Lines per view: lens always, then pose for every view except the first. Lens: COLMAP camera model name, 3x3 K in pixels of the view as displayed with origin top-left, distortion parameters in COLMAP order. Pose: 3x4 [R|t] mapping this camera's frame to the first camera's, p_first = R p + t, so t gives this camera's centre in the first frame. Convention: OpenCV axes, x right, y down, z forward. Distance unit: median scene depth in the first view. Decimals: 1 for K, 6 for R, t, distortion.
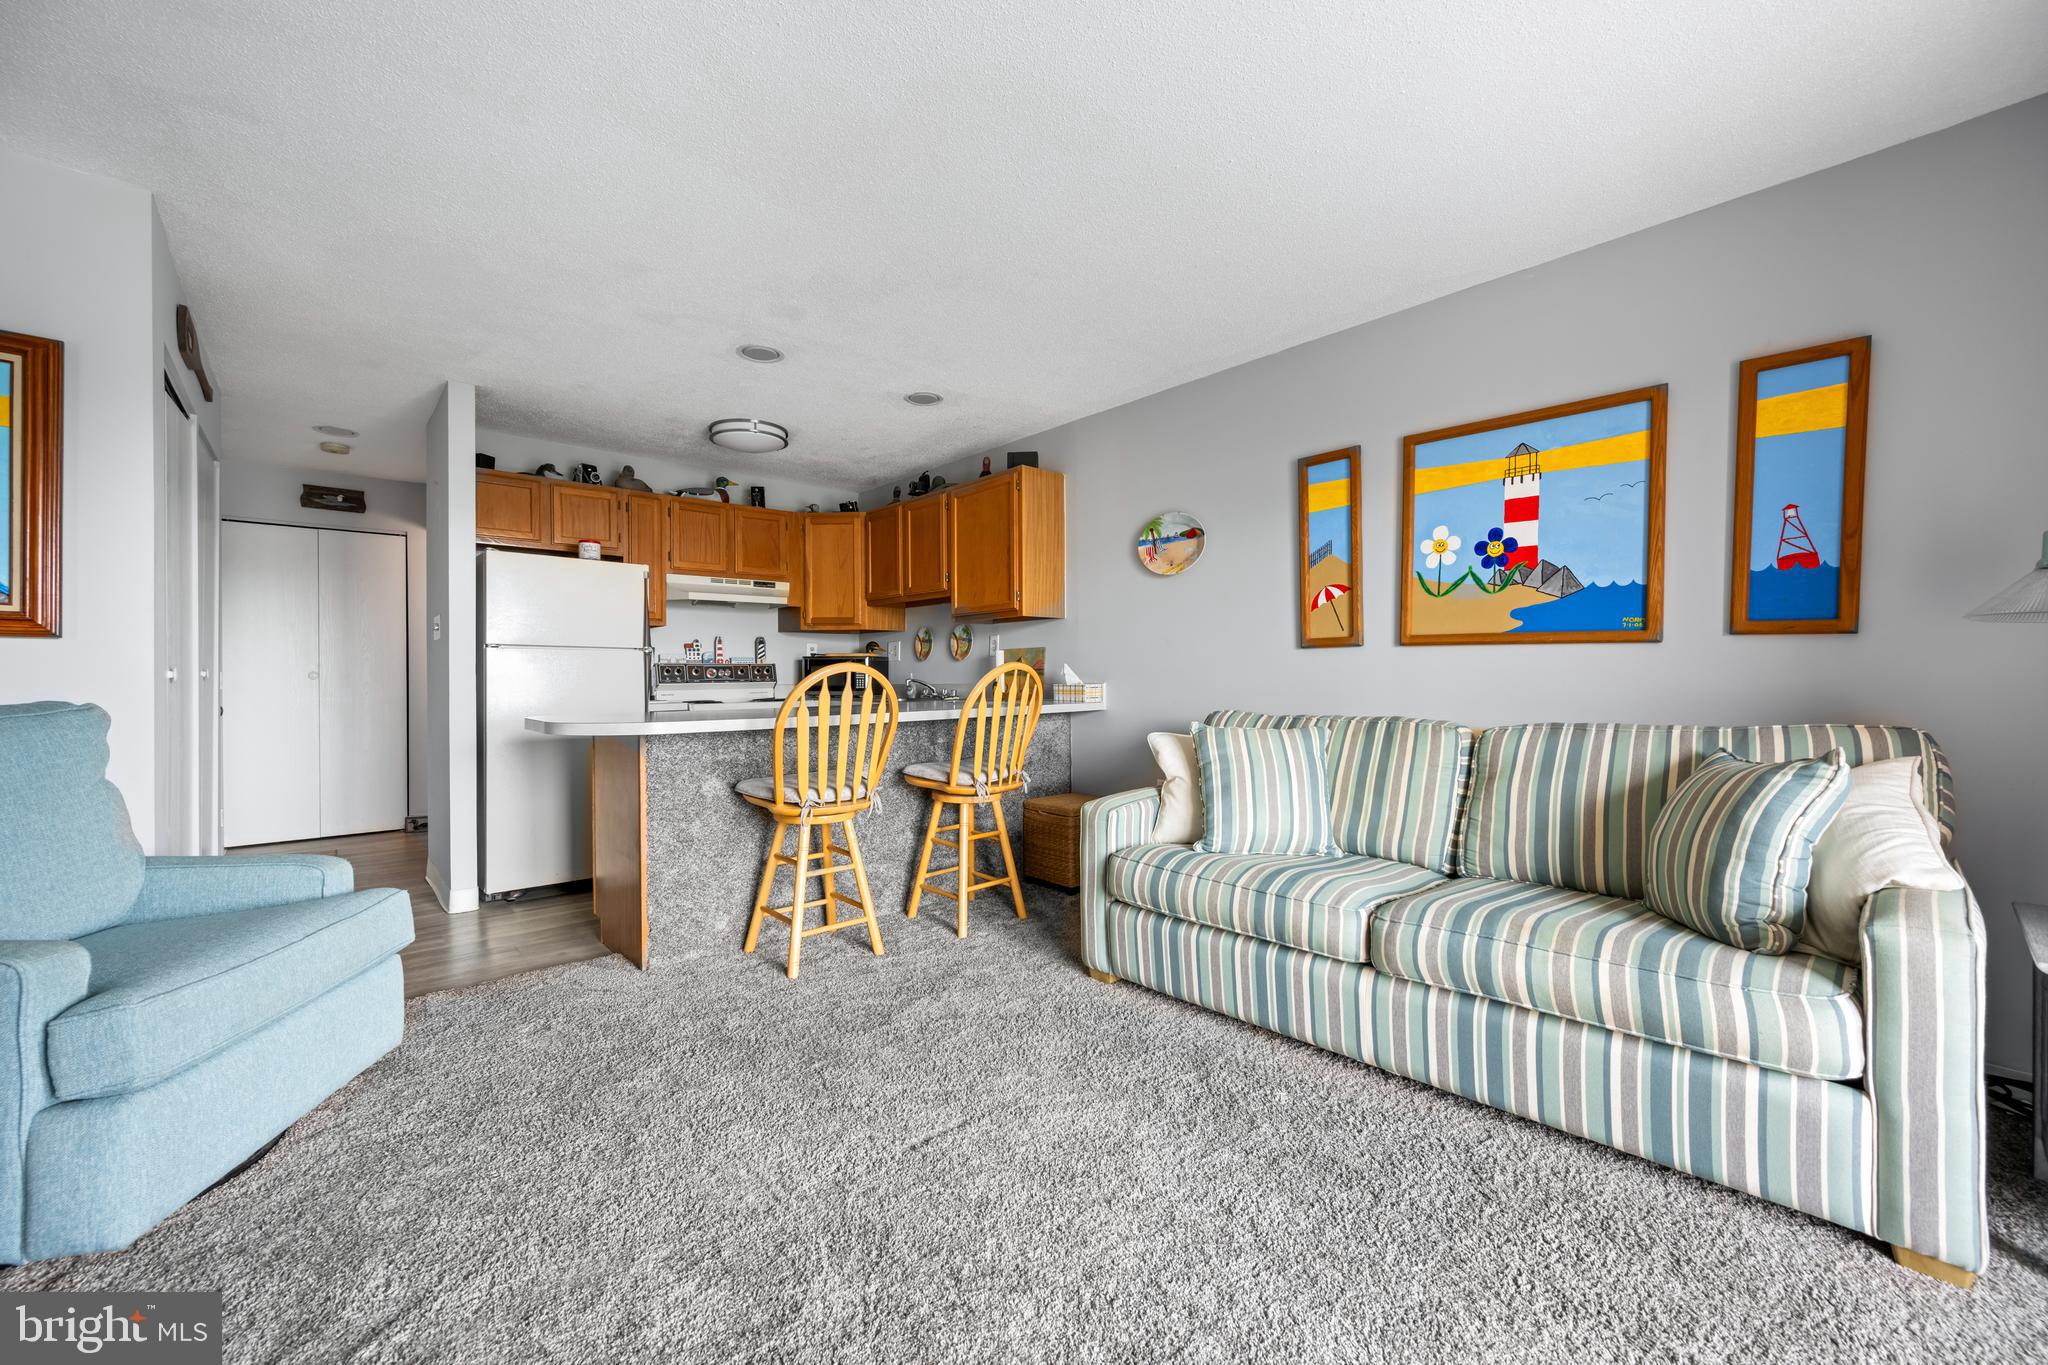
lens RADIAL K [[804.0, 0, 1030.3], [0, 804.0, 681.6], [0, 0, 1]] dist [-0.000953, -0.000662]
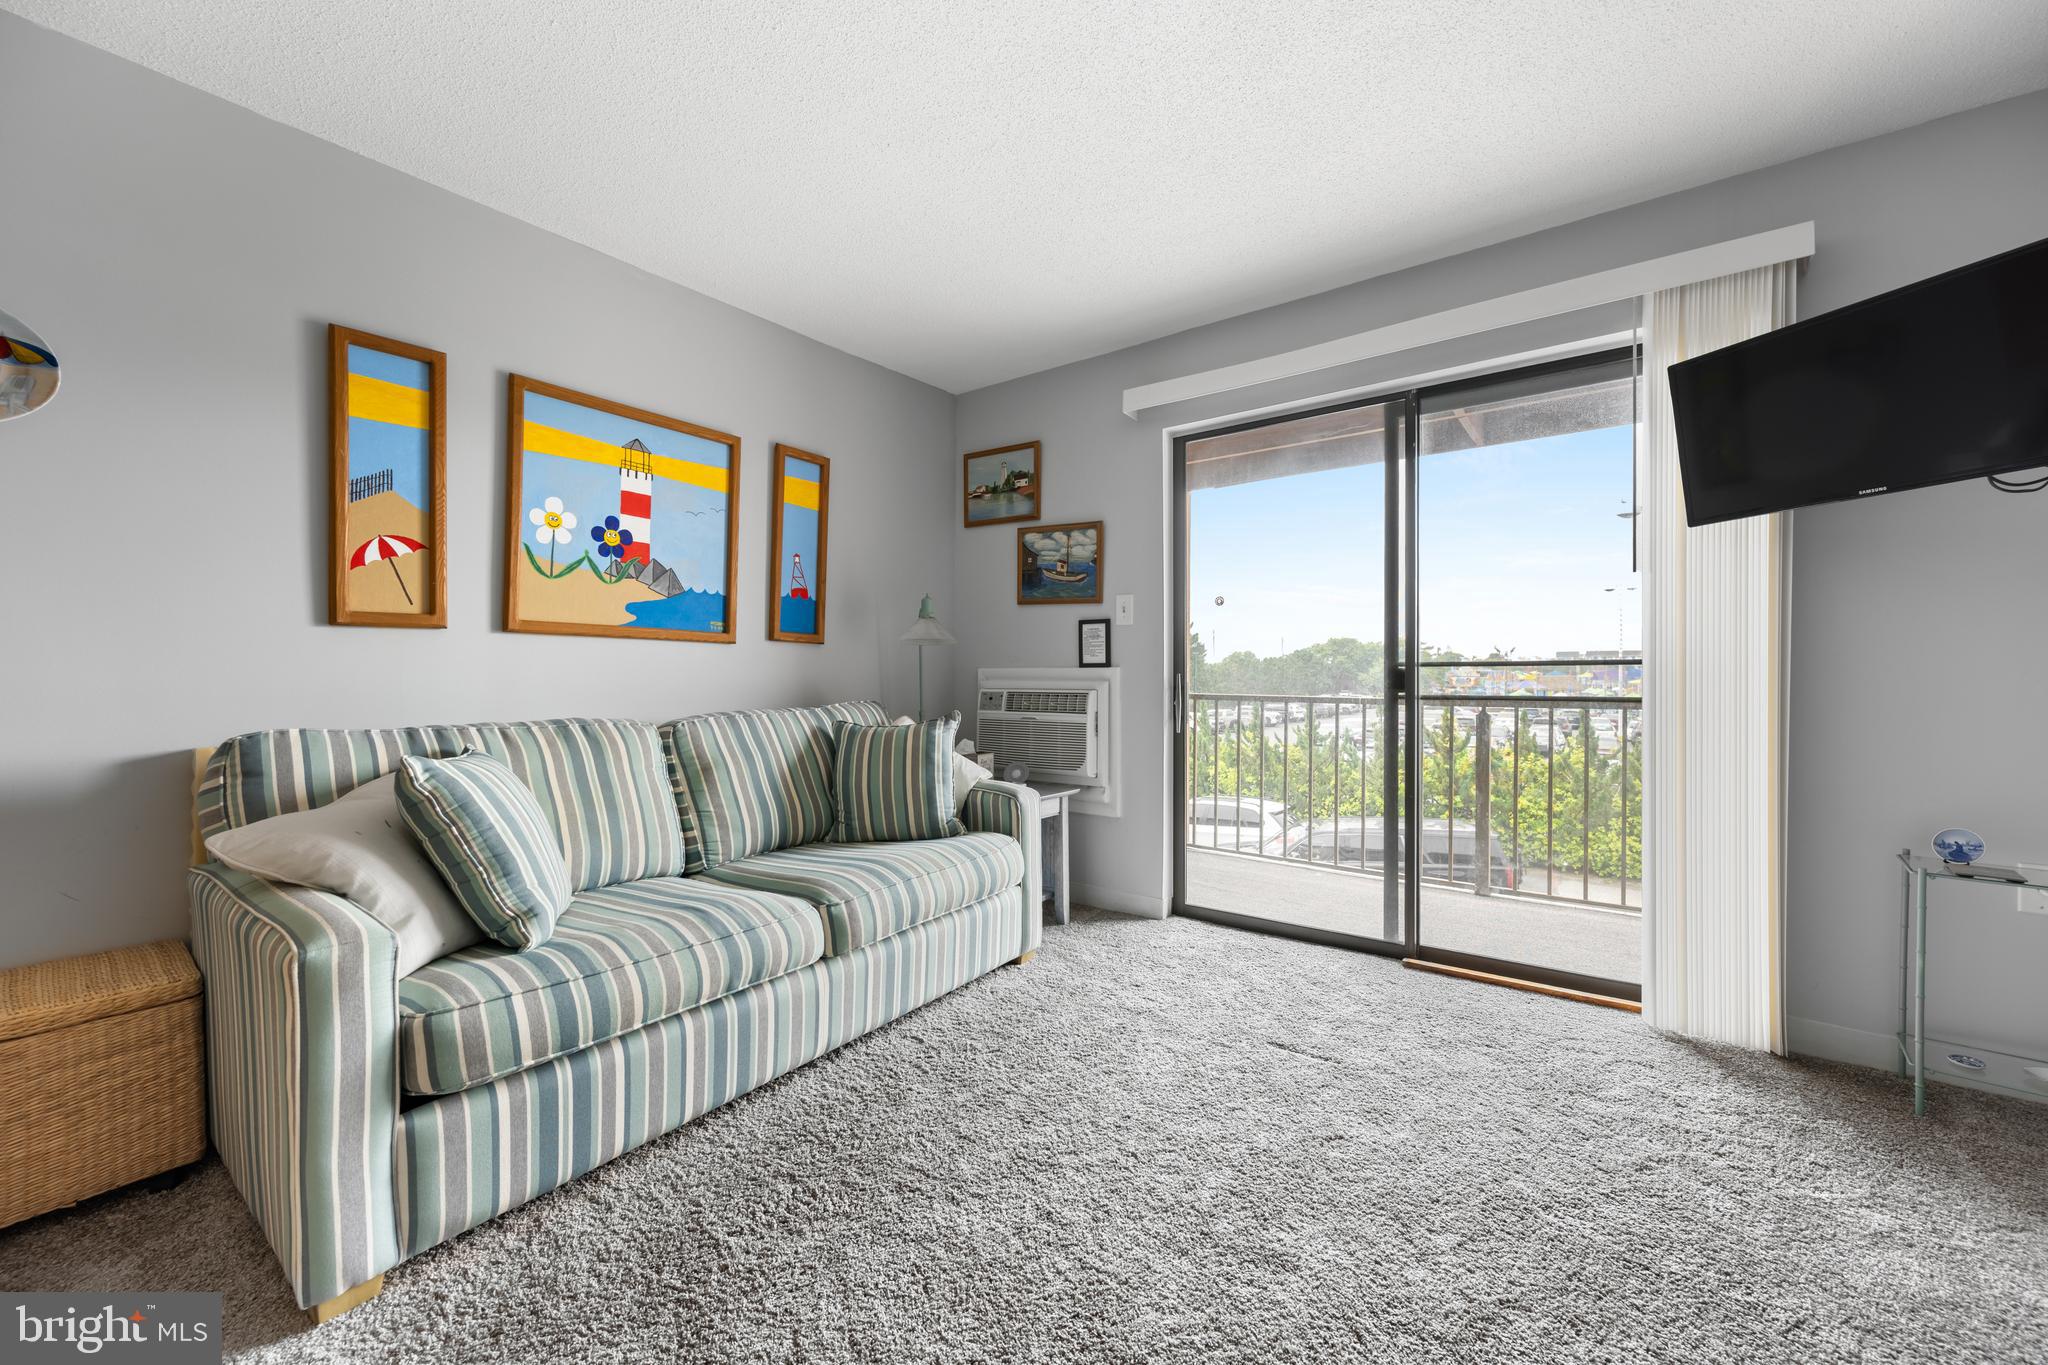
lens RADIAL K [[804.0, 0, 1015.5], [0, 804.0, 674.9], [0, 0, 1]] dist [-0.000953, -0.000662]
pose [[-0.186379, 0.001355, 0.982477, -0.315406], [0.008238, 0.999966, 0.000184, 0.001608], [-0.982443, 0.008128, -0.186384, 0.491224]]
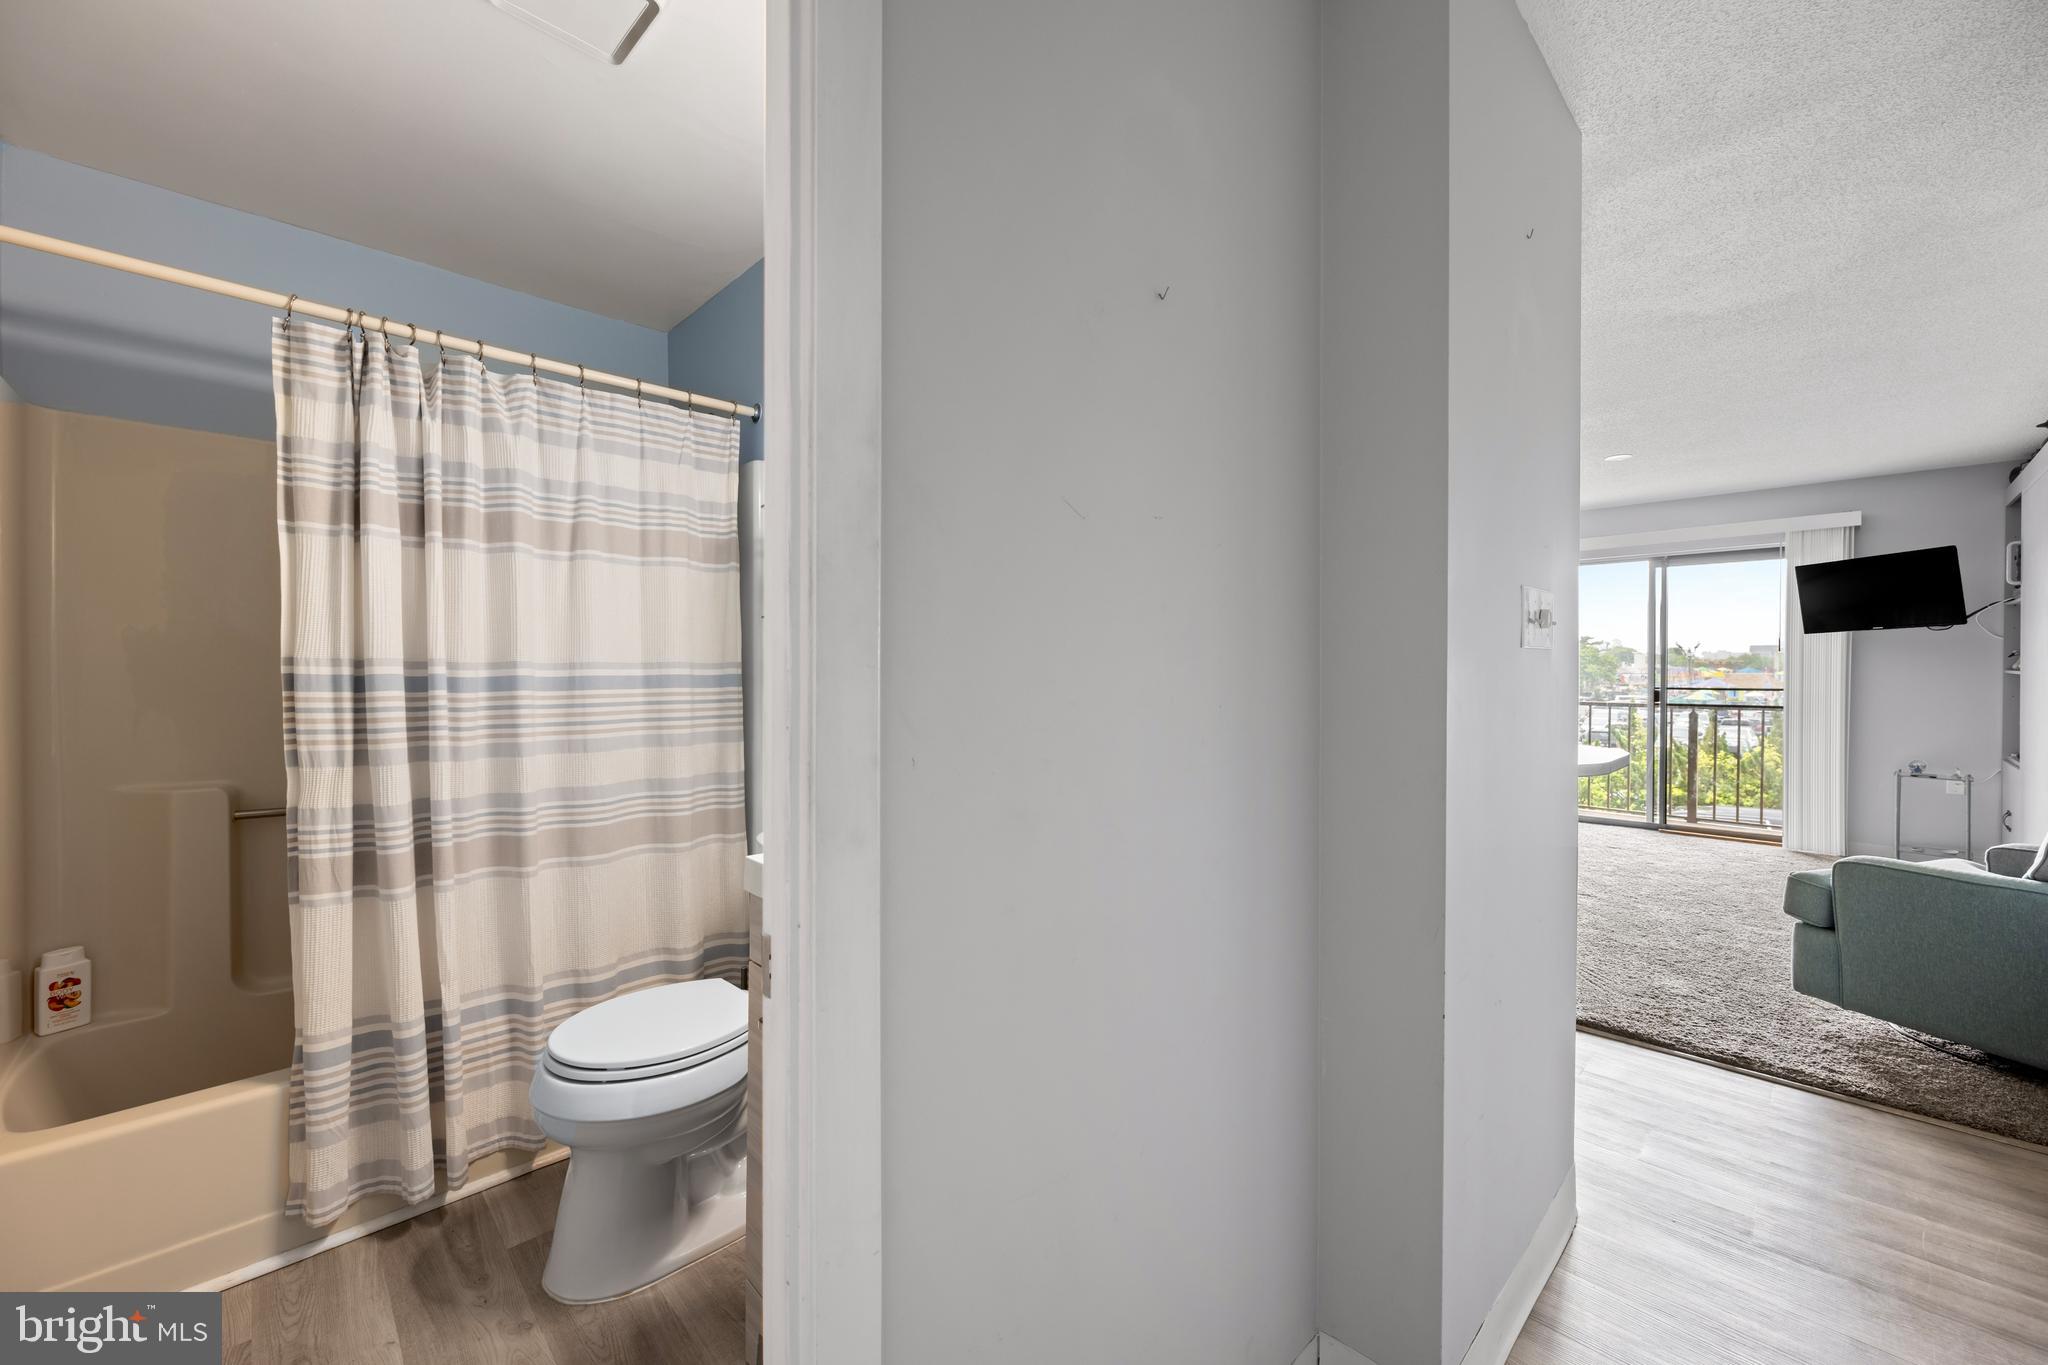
lens RADIAL K [[804.0, 0, 1018.4], [0, 804.0, 674.5], [0, 0, 1]] dist [-0.000953, -0.000662]
pose [[-0.041261, -0.005251, 0.999135, -1.113302], [0.004844, 0.999973, 0.005456, -0.044570], [-0.999137, 0.005065, -0.041234, 1.266404]]
